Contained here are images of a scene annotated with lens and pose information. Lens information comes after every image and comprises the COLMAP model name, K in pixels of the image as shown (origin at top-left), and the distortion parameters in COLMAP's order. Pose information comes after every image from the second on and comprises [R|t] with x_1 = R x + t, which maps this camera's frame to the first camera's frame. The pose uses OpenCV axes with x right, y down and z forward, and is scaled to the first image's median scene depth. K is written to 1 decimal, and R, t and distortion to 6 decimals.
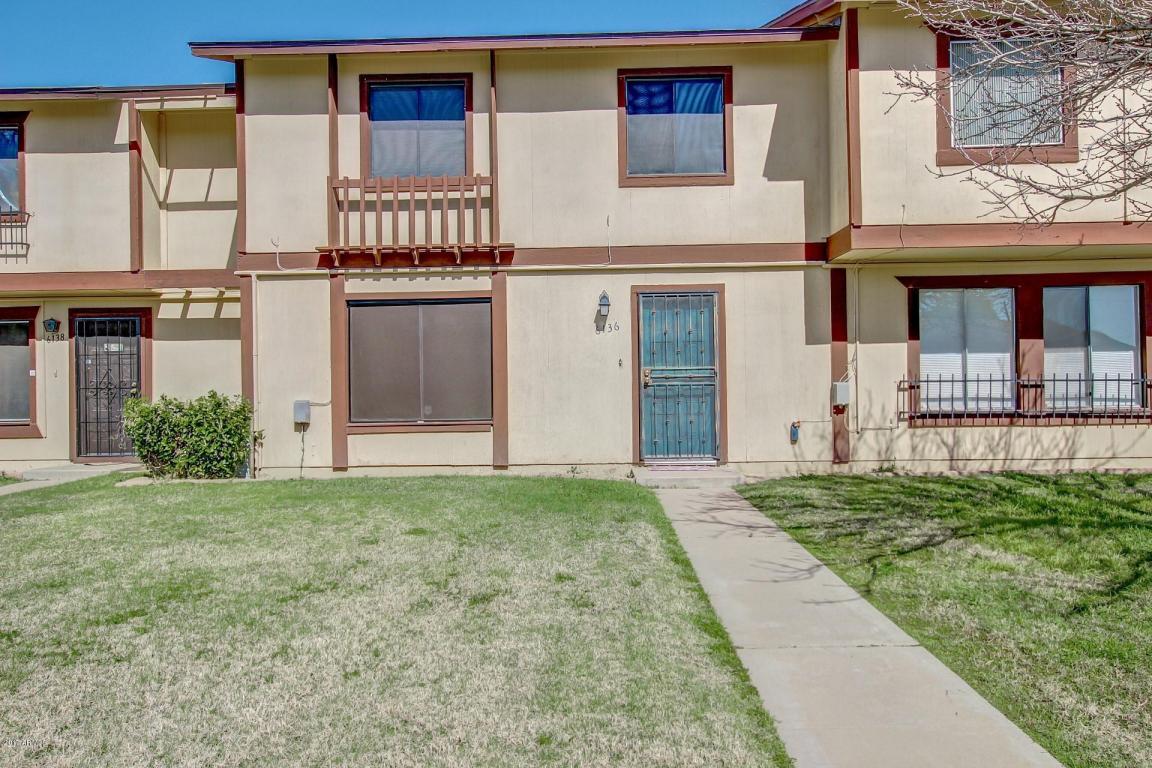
lens RADIAL K [[799.4, 0, 573.0], [0, 799.4, 391.0], [0, 0, 1]] dist [-0.009079, 0.022667]
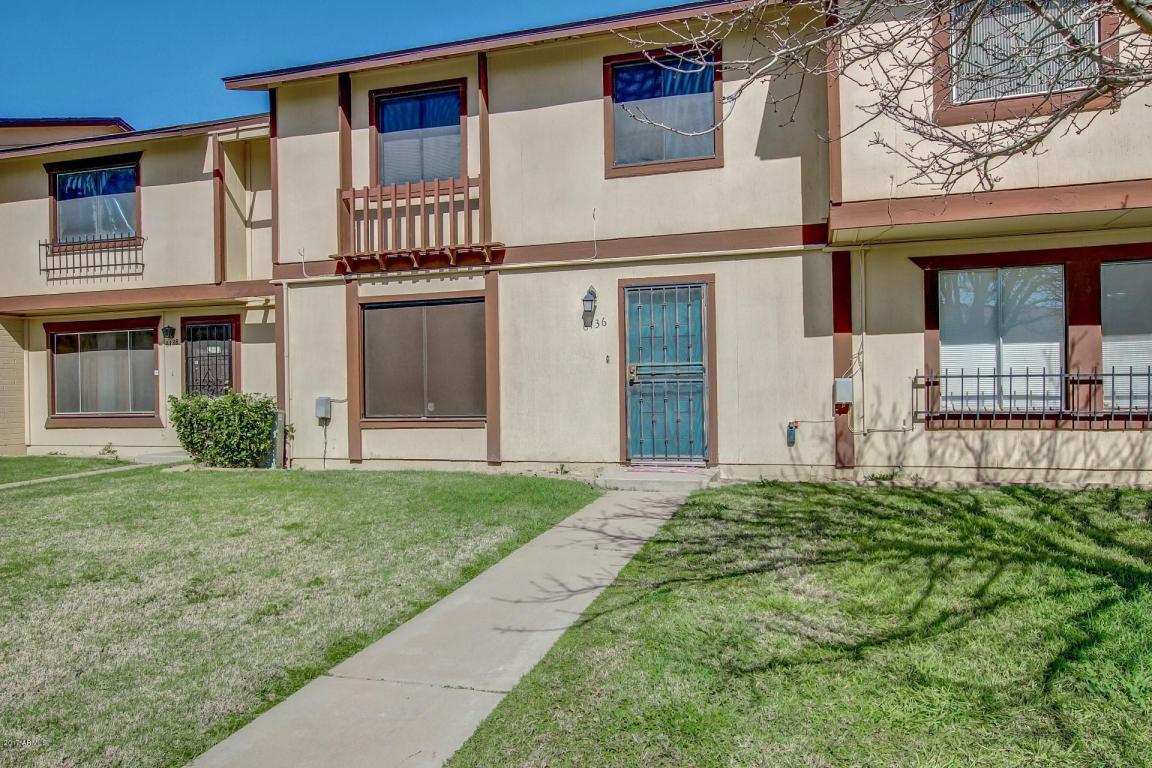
lens RADIAL K [[799.4, 0, 575.0], [0, 799.4, 381.1], [0, 0, 1]] dist [-0.009079, 0.022667]
pose [[0.959858, -0.004529, -0.280451, 0.294868], [0.005944, 0.999974, 0.004197, -0.013095], [0.280424, -0.005696, 0.959859, 0.054543]]
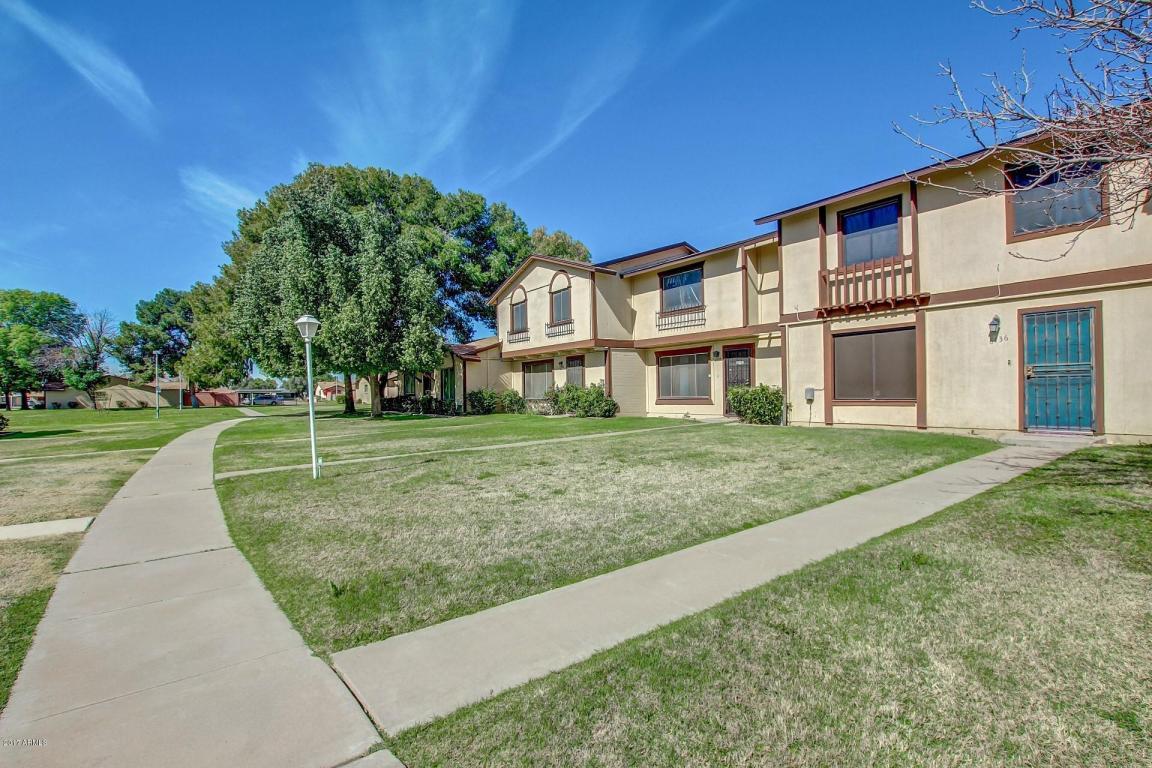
lens RADIAL K [[536.2, 0, 570.4], [0, 536.2, 393.2], [0, 0, 1]] dist [-0.034858, 0.002850]
pose [[0.585273, 0.007092, -0.810805, 0.372520], [0.012422, 0.999766, 0.017711, -0.005210], [0.810741, -0.020438, 0.585048, -0.230699]]
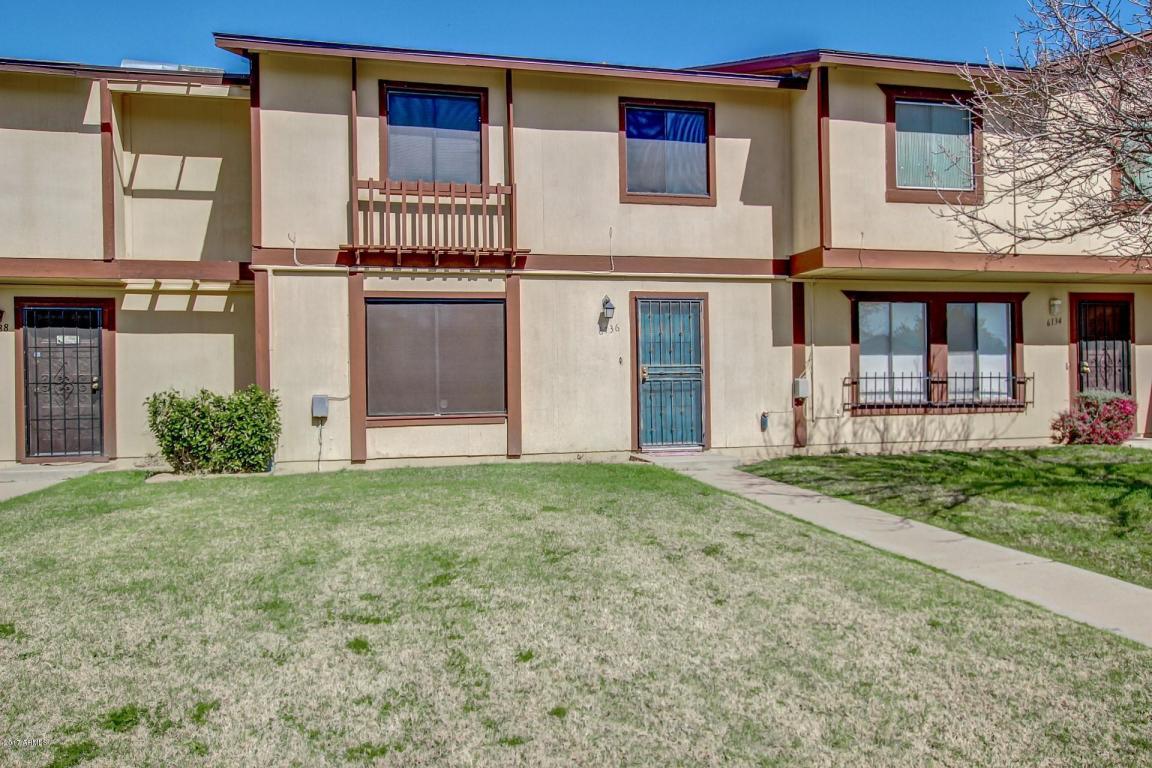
lens RADIAL K [[799.4, 0, 567.9], [0, 799.4, 390.9], [0, 0, 1]] dist [-0.009079, 0.022667]
pose [[0.969854, -0.000702, 0.243687, -0.284127], [0.000388, 0.999999, 0.001335, 0.005488], [-0.243688, -0.001201, 0.969853, -0.062176]]
